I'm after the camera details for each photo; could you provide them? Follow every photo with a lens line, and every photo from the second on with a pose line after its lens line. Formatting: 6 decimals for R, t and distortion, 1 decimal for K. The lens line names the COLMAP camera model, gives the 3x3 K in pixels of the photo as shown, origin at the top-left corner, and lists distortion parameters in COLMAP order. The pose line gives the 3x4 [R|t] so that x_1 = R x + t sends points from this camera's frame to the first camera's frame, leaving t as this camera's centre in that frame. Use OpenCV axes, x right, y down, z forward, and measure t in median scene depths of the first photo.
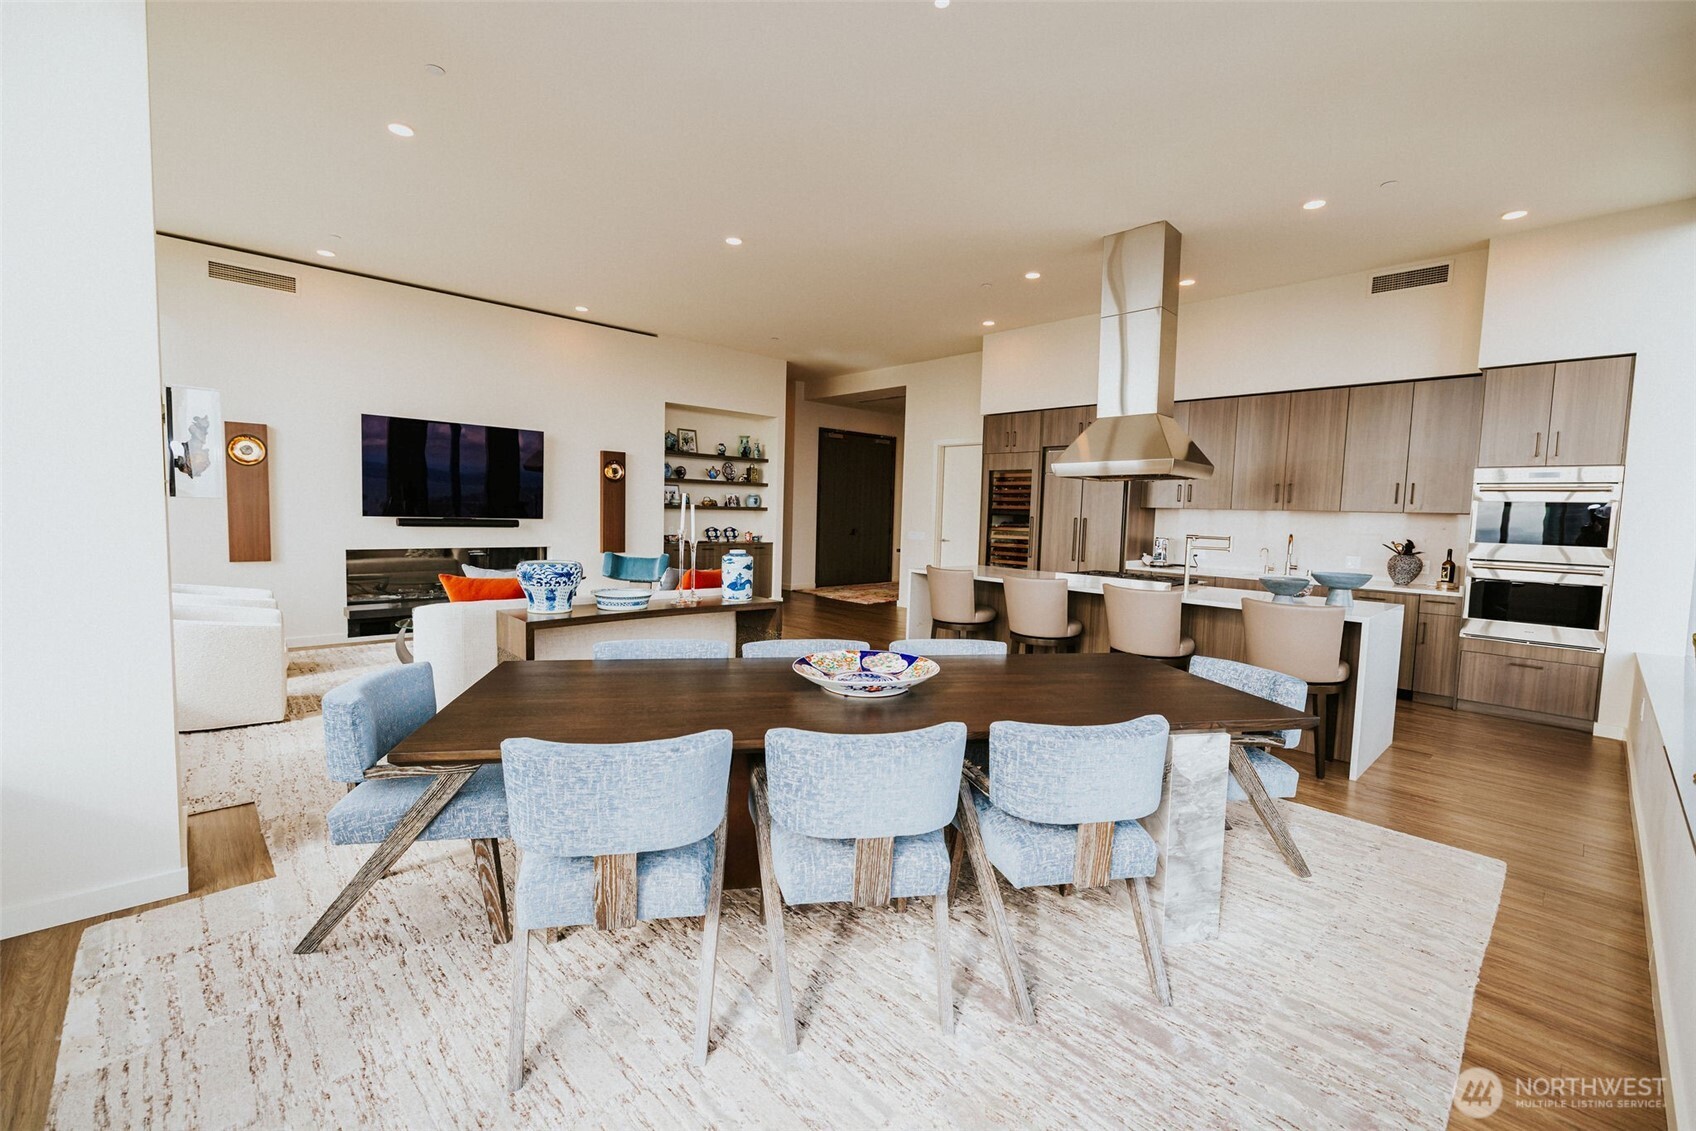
lens RADIAL K [[718.7, 0, 850.6], [0, 718.7, 562.3], [0, 0, 1]] dist [-0.001869, 0.001159]
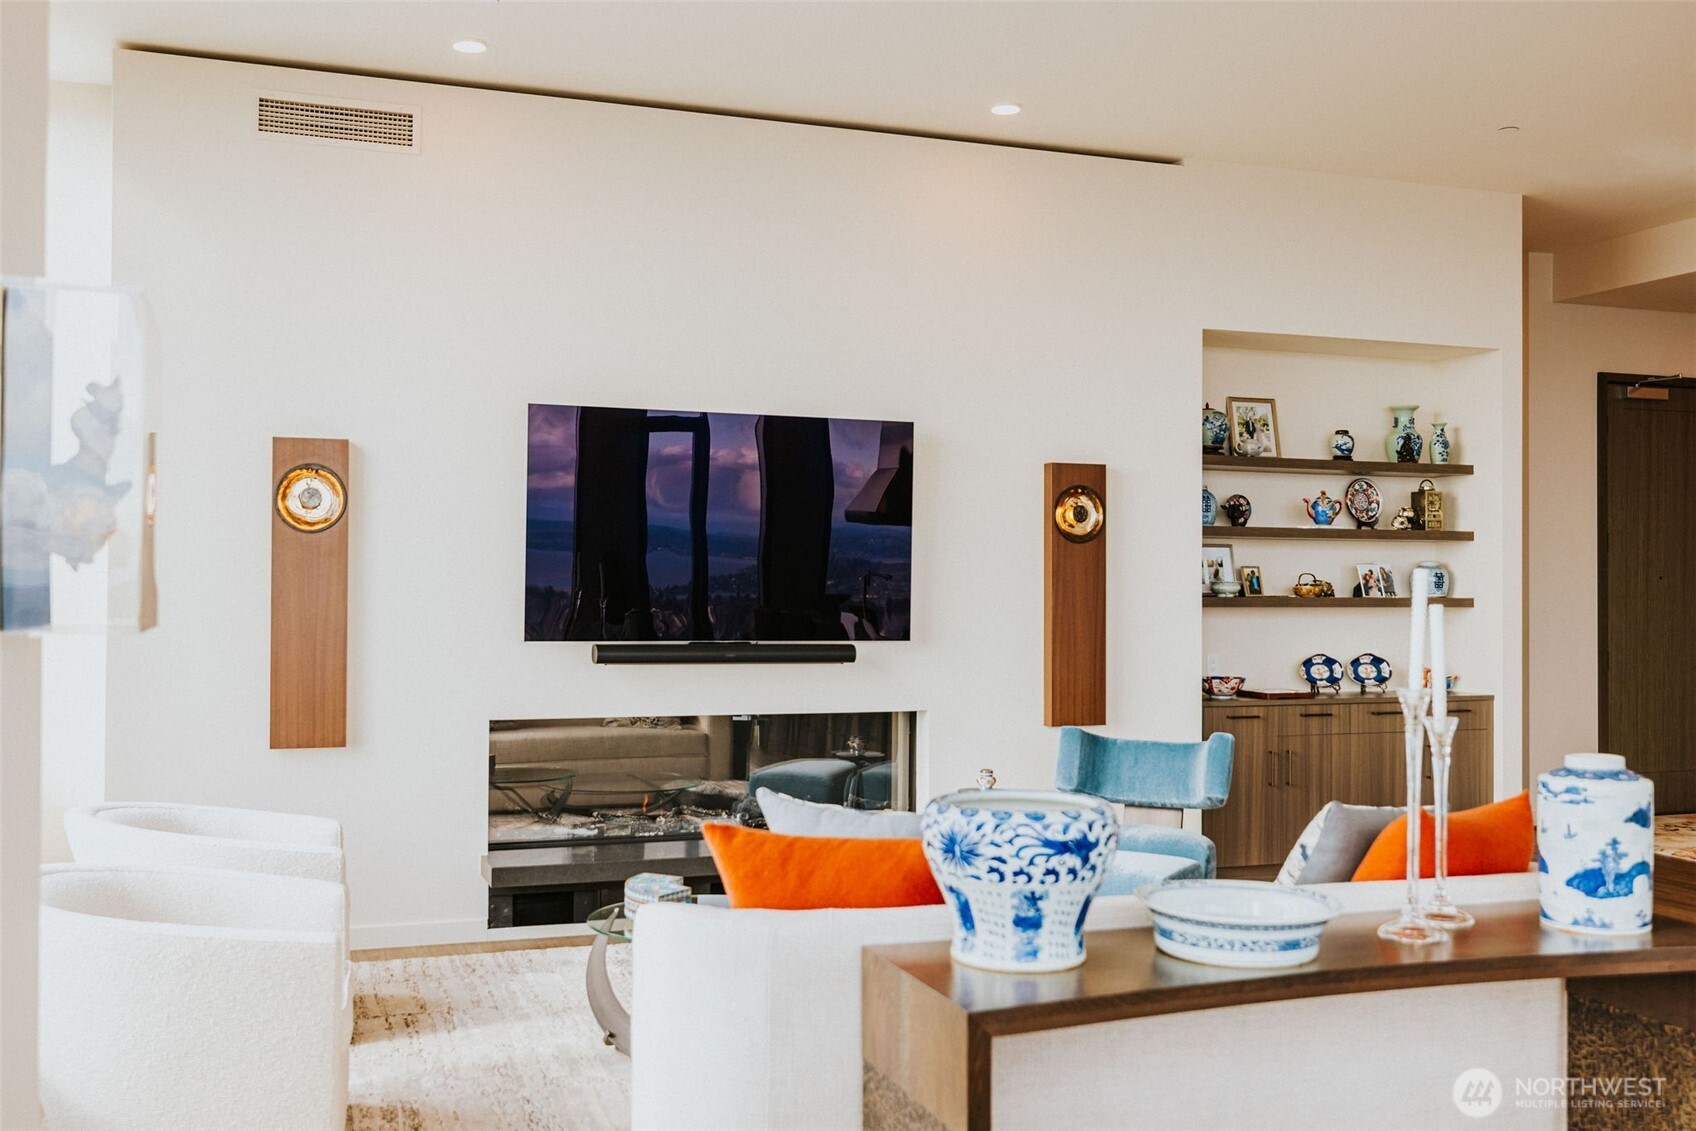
lens RADIAL K [[1645.8, 0, 850.6], [0, 1645.8, 569.8], [0, 0, 1]] dist [0.016547, 0.000000]
pose [[0.919603, -0.027531, -0.391882, -0.092187], [-0.008233, 0.995972, -0.089290, -0.016242], [0.392762, 0.085338, 0.915672, 0.138793]]
